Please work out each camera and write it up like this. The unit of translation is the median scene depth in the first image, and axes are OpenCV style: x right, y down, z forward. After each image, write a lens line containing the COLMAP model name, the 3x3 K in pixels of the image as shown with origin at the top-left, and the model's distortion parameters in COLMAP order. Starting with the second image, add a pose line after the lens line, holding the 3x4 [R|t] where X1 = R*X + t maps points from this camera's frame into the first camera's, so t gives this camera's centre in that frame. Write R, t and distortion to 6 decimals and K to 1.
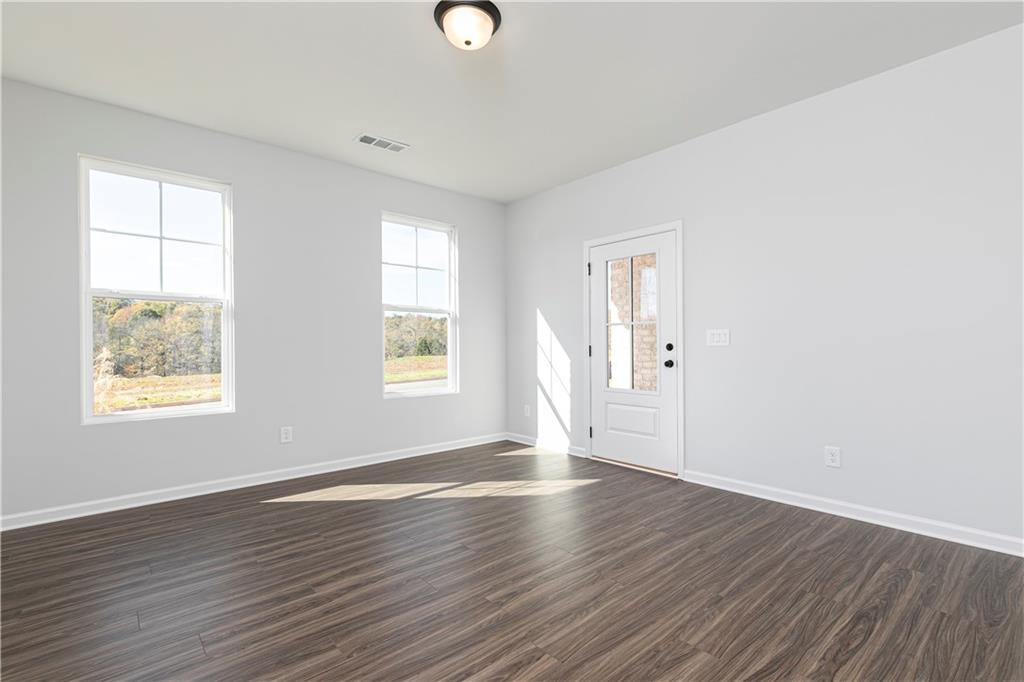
lens RADIAL K [[457.1, 0, 507.0], [0, 457.1, 346.1], [0, 0, 1]] dist [0.009231, -0.000402]
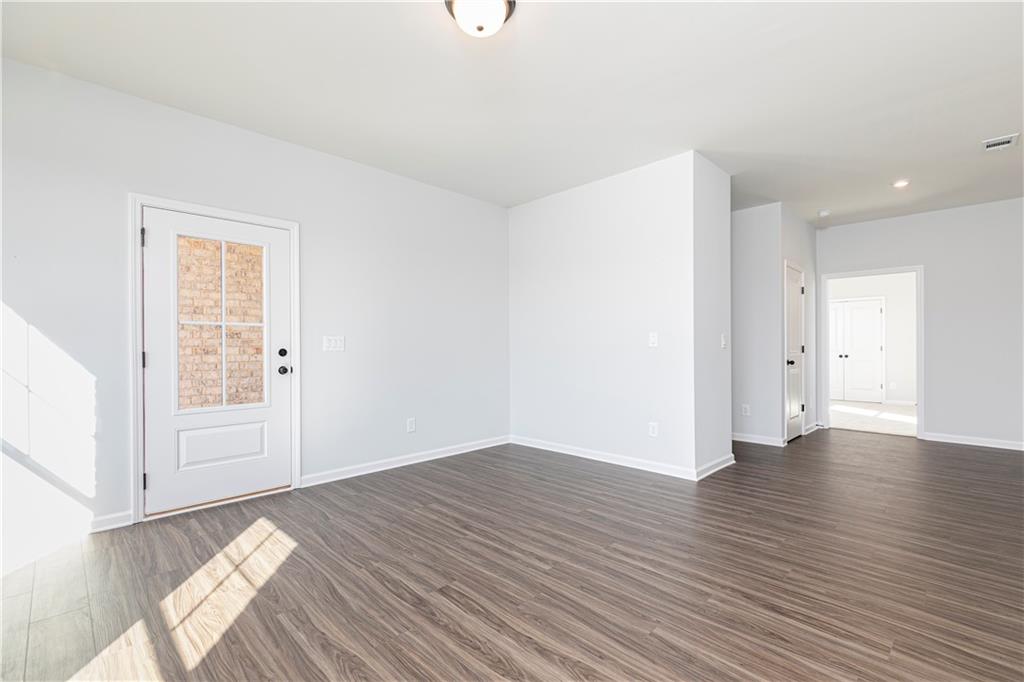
lens RADIAL K [[457.1, 0, 507.0], [0, 457.1, 346.1], [0, 0, 1]] dist [0.009231, -0.000402]
pose [[-0.046919, 0.007632, 0.998870, -0.610634], [0.009157, 0.999932, -0.007210, -0.000103], [-0.998857, 0.008808, -0.046986, 0.592344]]
